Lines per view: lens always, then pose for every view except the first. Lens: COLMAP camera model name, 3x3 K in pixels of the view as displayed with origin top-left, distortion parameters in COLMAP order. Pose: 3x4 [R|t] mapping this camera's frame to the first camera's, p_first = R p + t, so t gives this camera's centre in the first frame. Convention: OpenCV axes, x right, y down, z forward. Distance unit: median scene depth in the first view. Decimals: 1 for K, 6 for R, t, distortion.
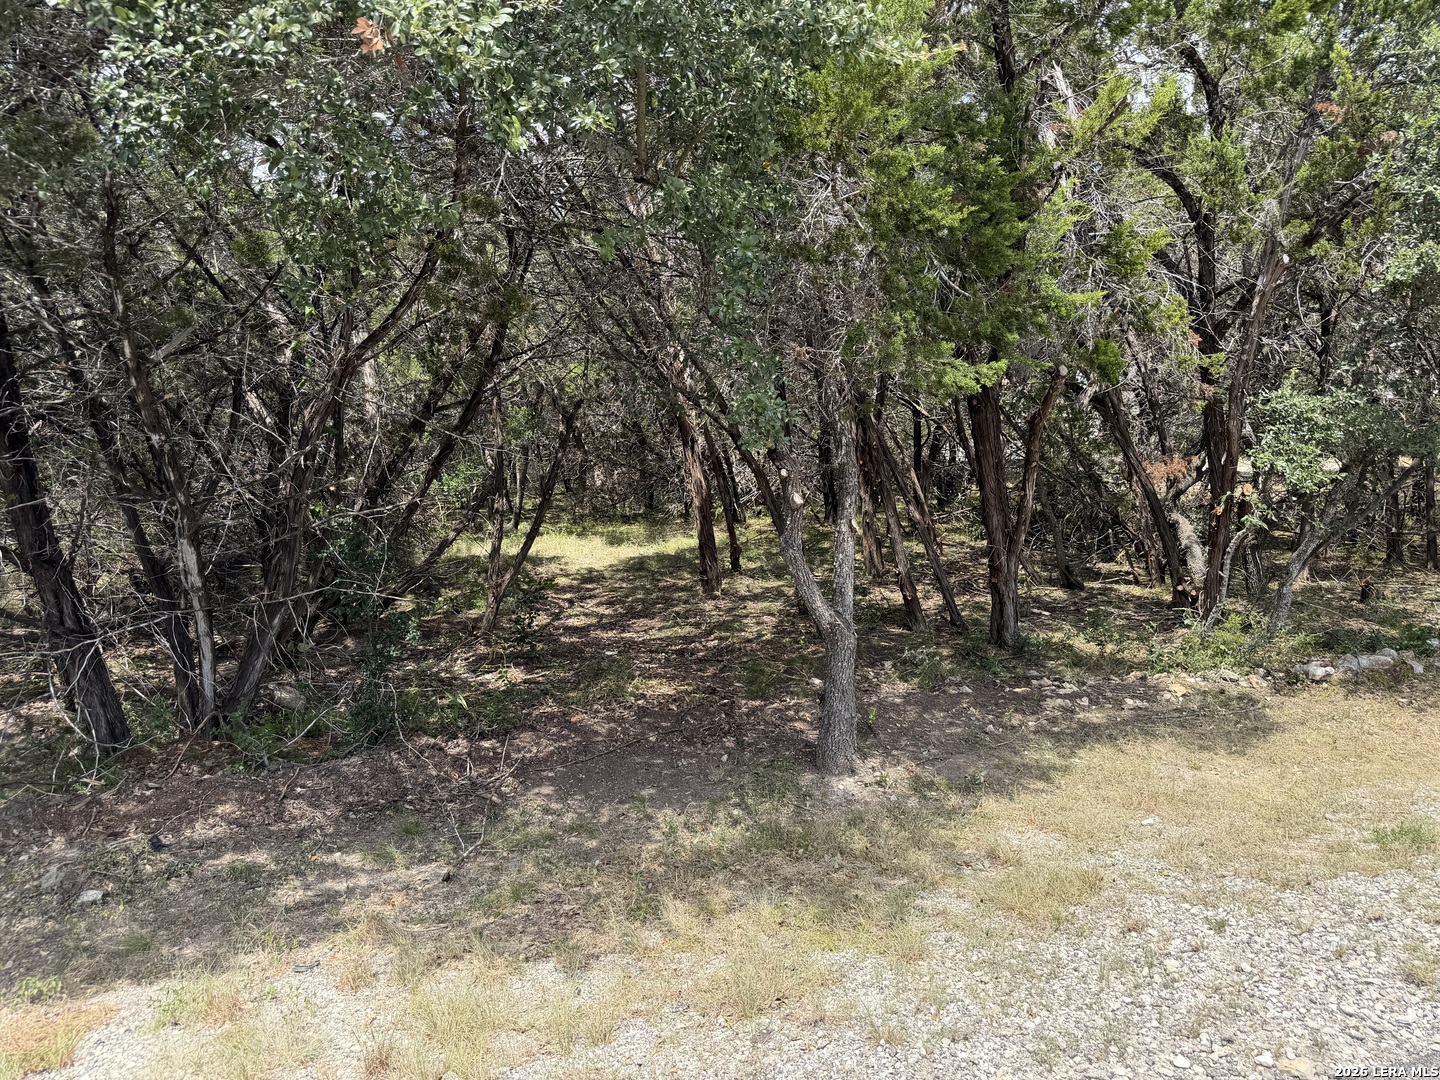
lens RADIAL K [[973.6, 0, 720.0], [0, 973.6, 540.0], [0, 0, 1]] dist [0.019942, -0.034838]
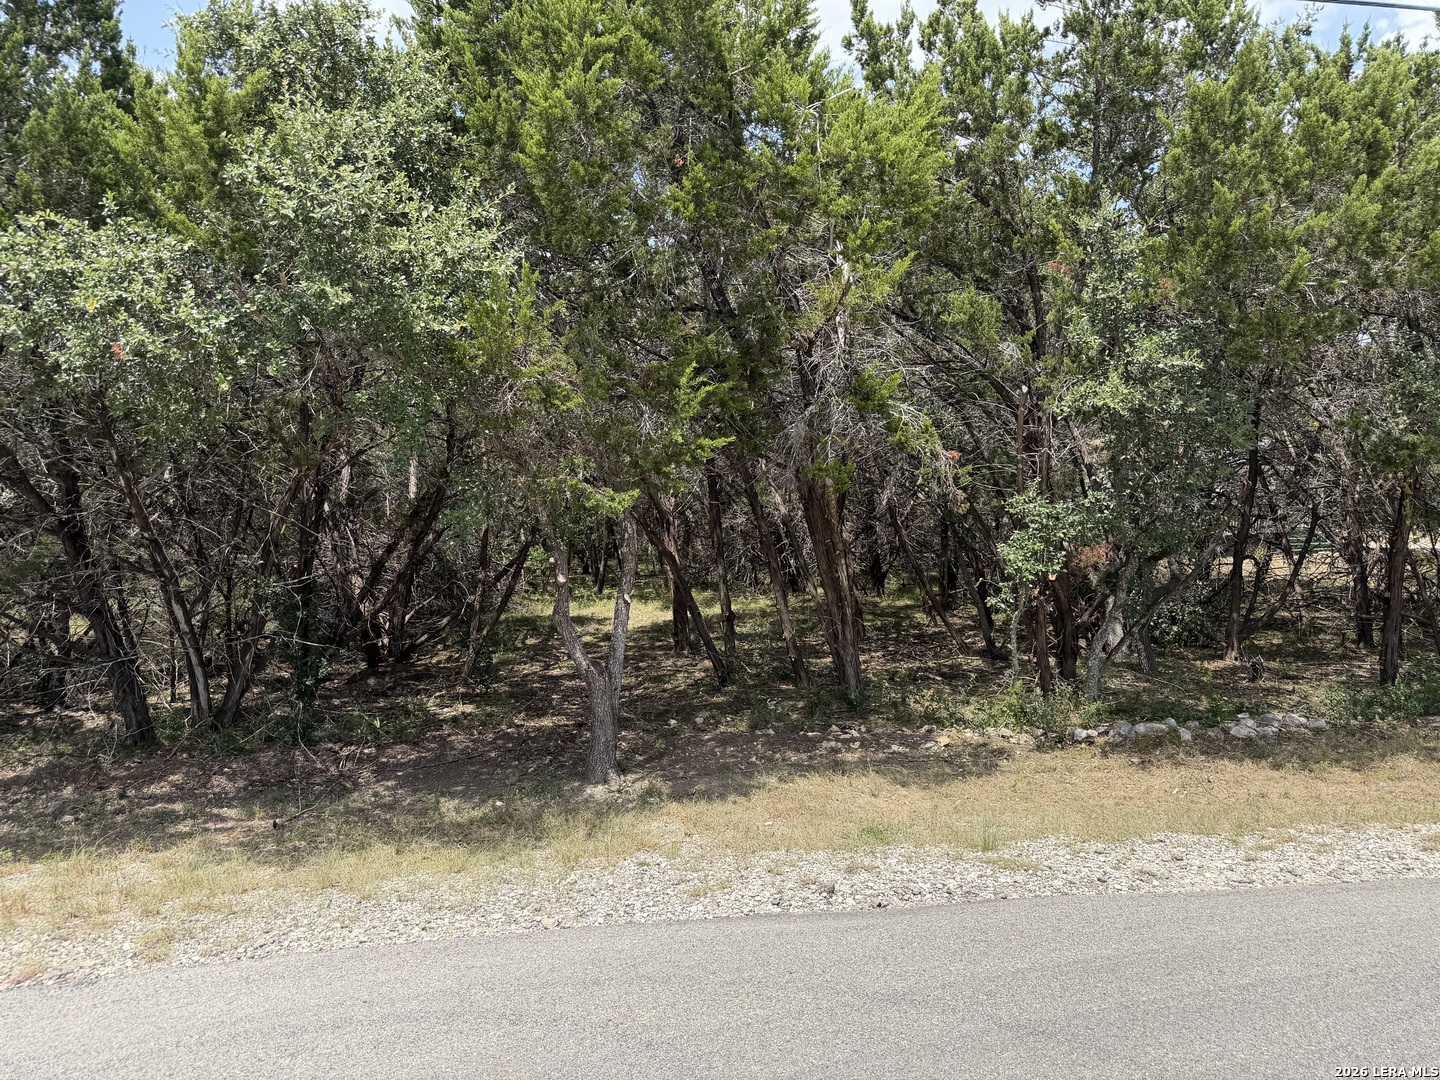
lens RADIAL K [[973.6, 0, 720.0], [0, 973.6, 540.0], [0, 0, 1]] dist [0.019942, -0.034838]
pose [[0.979914, 0.008950, -0.199220, 0.616249], [-0.022042, 0.997732, -0.063596, -0.015900], [0.198199, 0.066710, 0.977889, -0.338433]]
